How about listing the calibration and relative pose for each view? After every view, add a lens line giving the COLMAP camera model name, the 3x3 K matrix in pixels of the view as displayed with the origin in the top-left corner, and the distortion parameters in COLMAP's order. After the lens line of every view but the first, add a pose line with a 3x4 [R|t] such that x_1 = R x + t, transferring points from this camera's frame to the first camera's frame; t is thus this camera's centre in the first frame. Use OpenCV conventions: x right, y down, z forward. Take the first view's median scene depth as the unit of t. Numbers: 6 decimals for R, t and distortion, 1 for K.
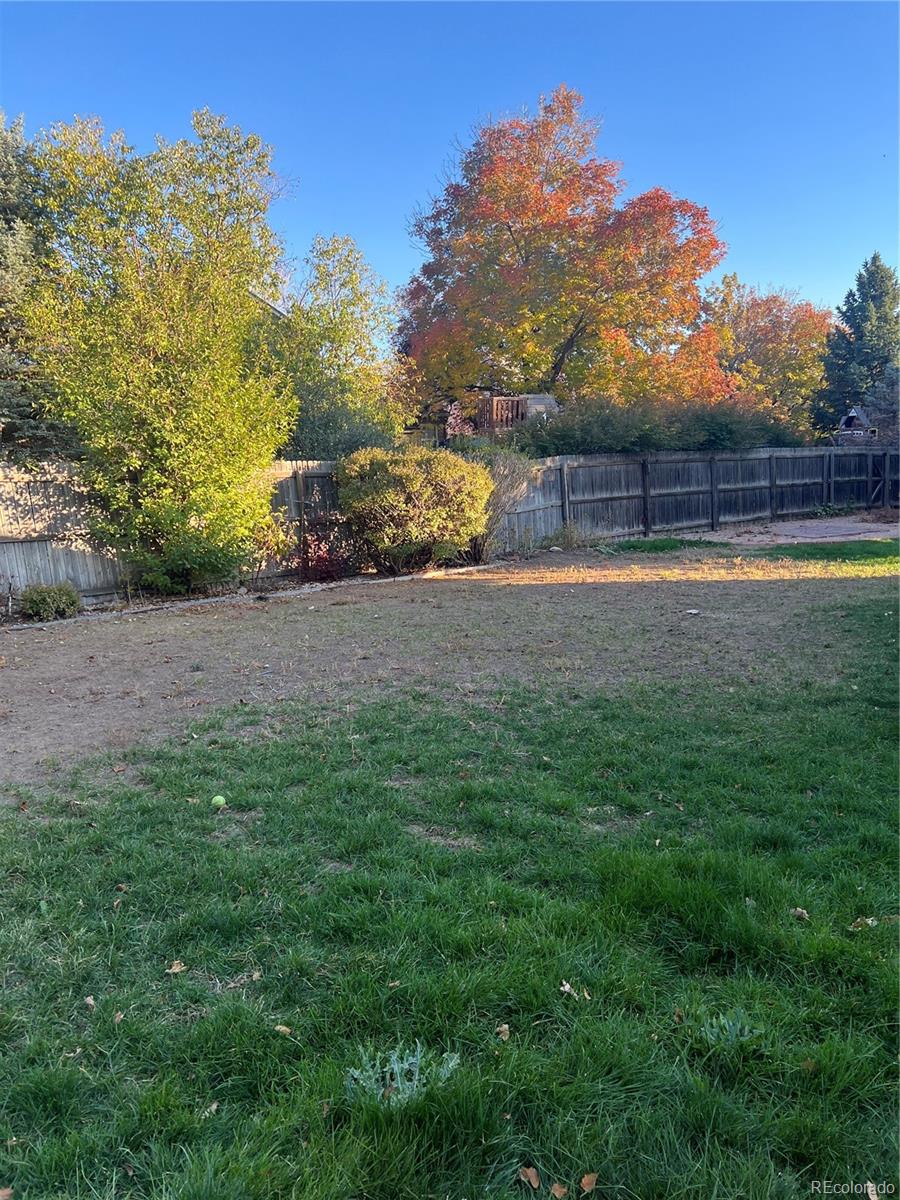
lens RADIAL K [[907.2, 0, 450.0], [0, 907.2, 600.0], [0, 0, 1]] dist [0.057285, -0.041260]
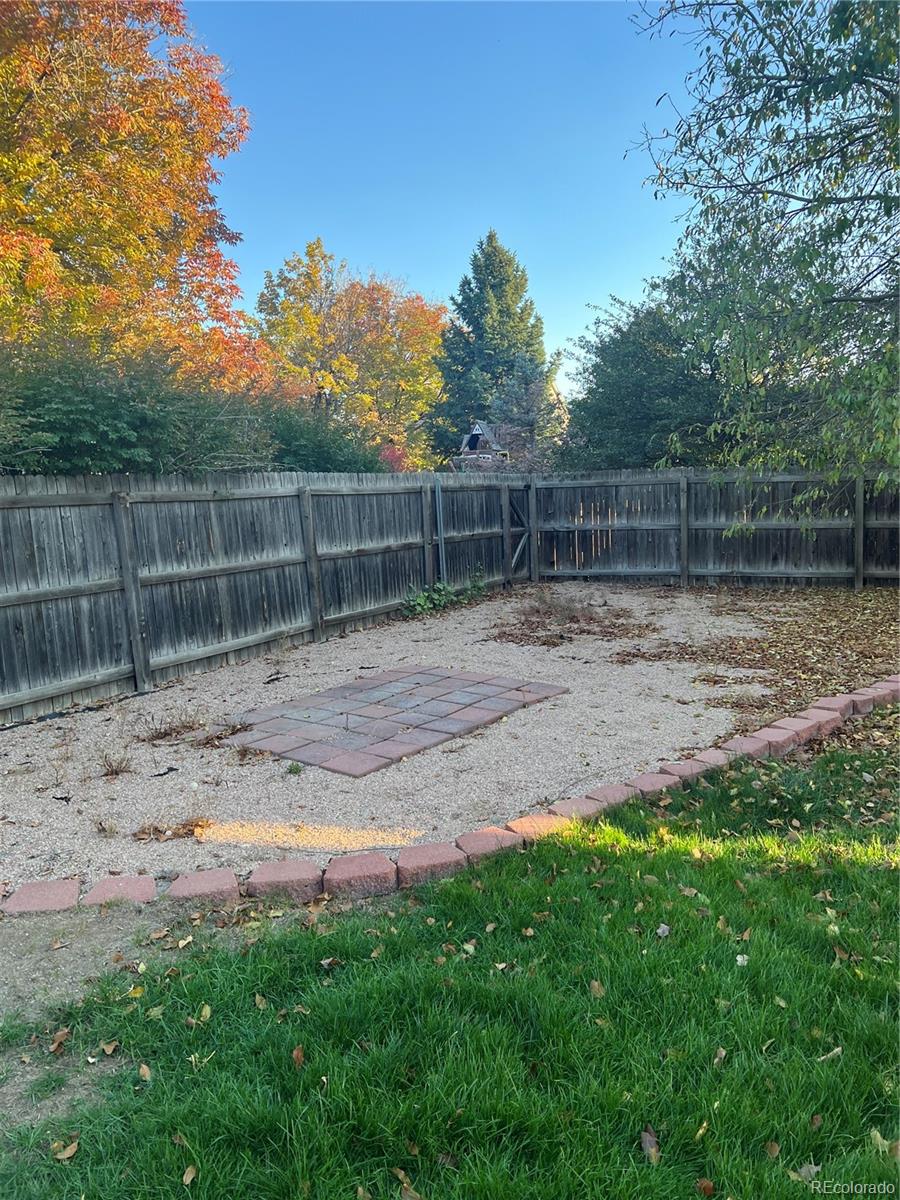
lens RADIAL K [[907.2, 0, 450.0], [0, 907.2, 600.0], [0, 0, 1]] dist [0.057285, -0.041260]
pose [[0.932068, -0.046267, 0.359318, 0.232599], [0.057958, 0.998080, -0.021825, -0.082540], [-0.357618, 0.041168, 0.932960, 0.514742]]
